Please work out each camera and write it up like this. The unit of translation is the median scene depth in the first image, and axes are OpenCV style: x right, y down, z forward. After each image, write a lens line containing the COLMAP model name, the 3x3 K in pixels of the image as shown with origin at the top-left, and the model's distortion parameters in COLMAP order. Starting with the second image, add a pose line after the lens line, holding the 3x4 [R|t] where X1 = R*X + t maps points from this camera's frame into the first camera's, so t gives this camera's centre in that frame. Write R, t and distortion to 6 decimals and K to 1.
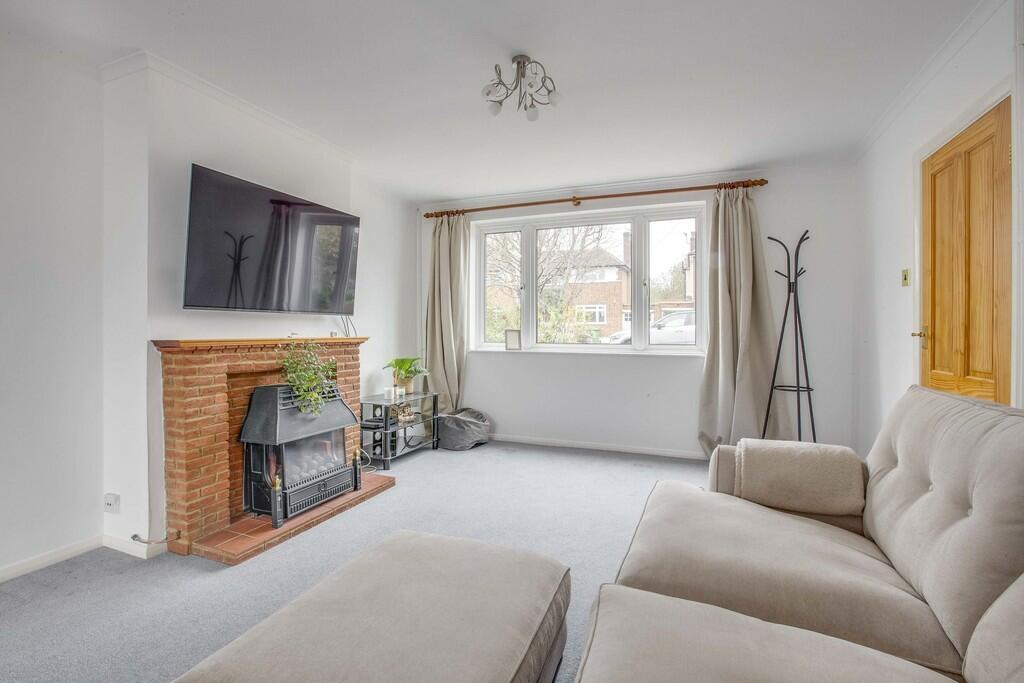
lens RADIAL K [[496.1, 0, 514.3], [0, 496.1, 317.2], [0, 0, 1]] dist [-0.002684, -0.000377]
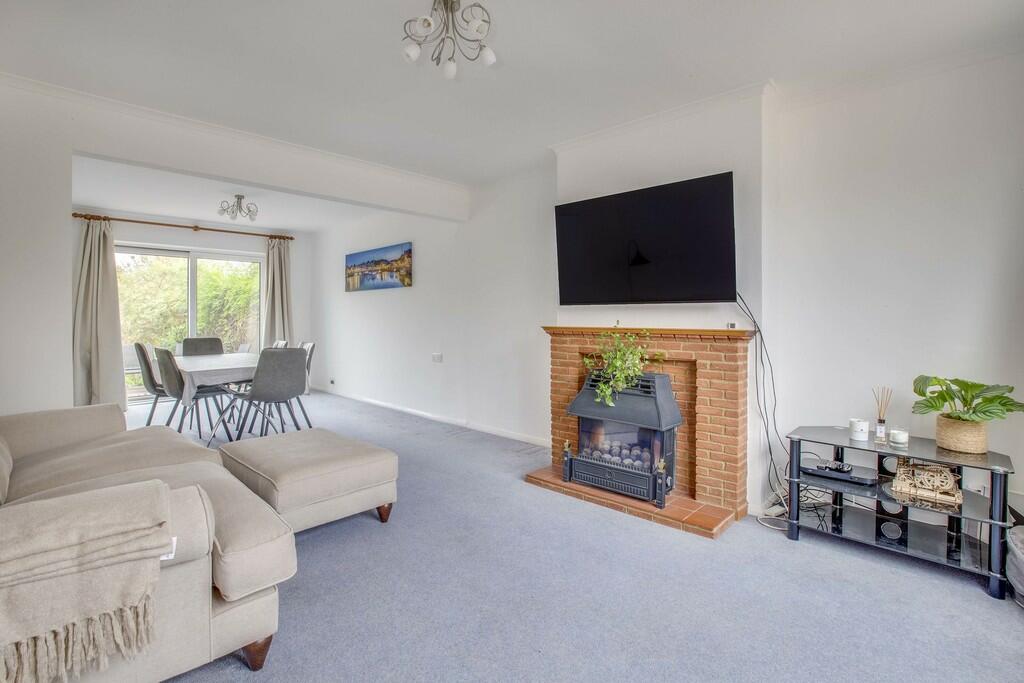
lens RADIAL K [[496.1, 0, 514.3], [0, 496.1, 317.2], [0, 0, 1]] dist [-0.002684, -0.000377]
pose [[-0.399744, -0.003832, -0.916619, 0.661237], [0.023759, 0.999612, -0.014541, 0.032172], [0.916319, -0.027591, -0.399498, 1.311945]]
